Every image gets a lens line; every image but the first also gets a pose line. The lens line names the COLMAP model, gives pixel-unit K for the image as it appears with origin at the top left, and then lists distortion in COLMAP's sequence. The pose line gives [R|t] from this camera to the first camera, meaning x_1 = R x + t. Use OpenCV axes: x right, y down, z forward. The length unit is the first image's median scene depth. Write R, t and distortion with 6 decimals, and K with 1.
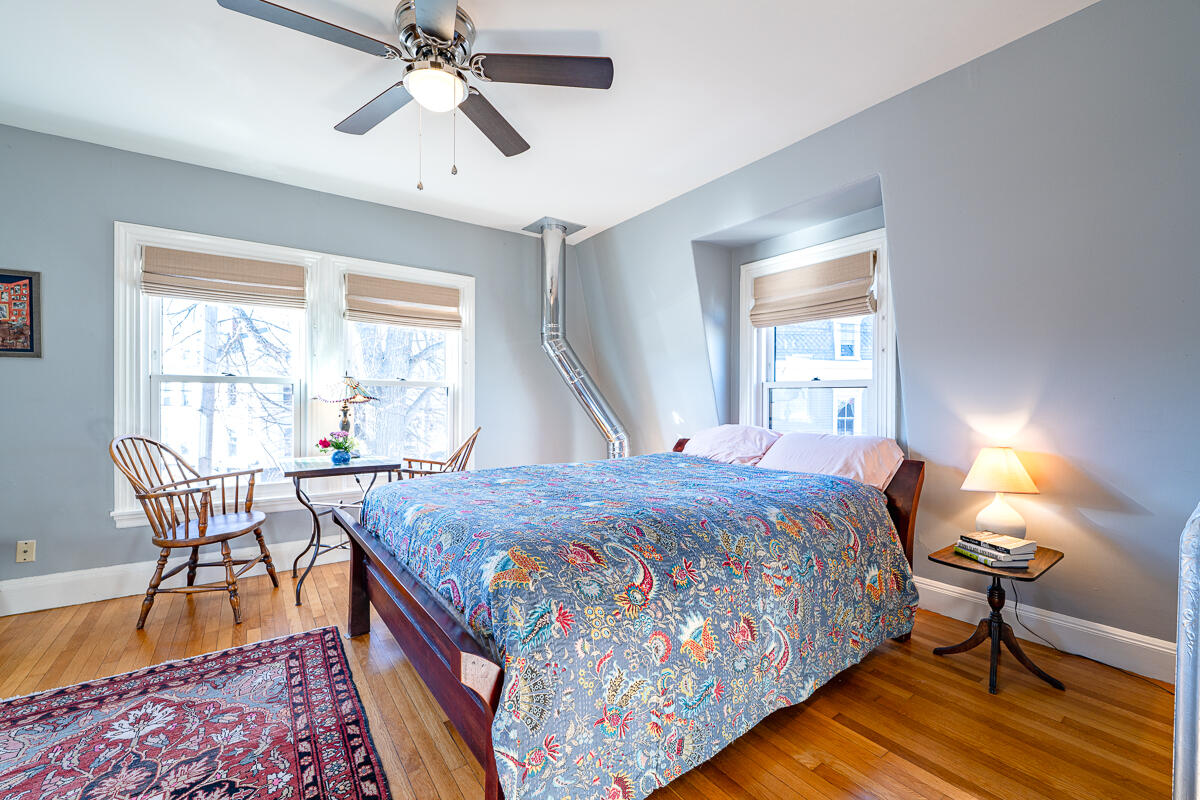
lens RADIAL K [[500.2, 0, 596.2], [0, 500.2, 399.9], [0, 0, 1]] dist [-0.014675, 0.000426]
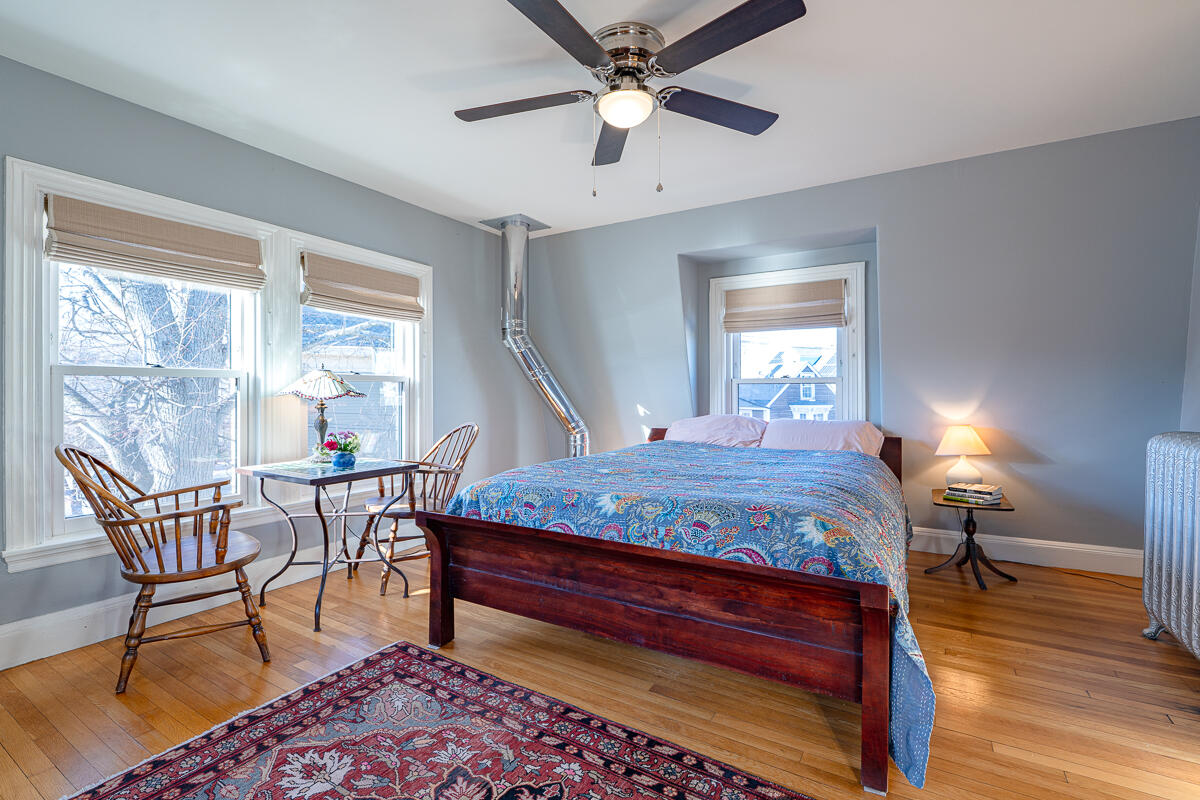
lens RADIAL K [[493.2, 0, 596.5], [0, 493.2, 394.4], [0, 0, 1]] dist [-0.011843, -0.000021]
pose [[0.936215, -0.006655, 0.351364, -0.476585], [0.006312, 0.999978, 0.002121, -0.003309], [-0.351370, 0.000232, 0.936236, 0.017361]]
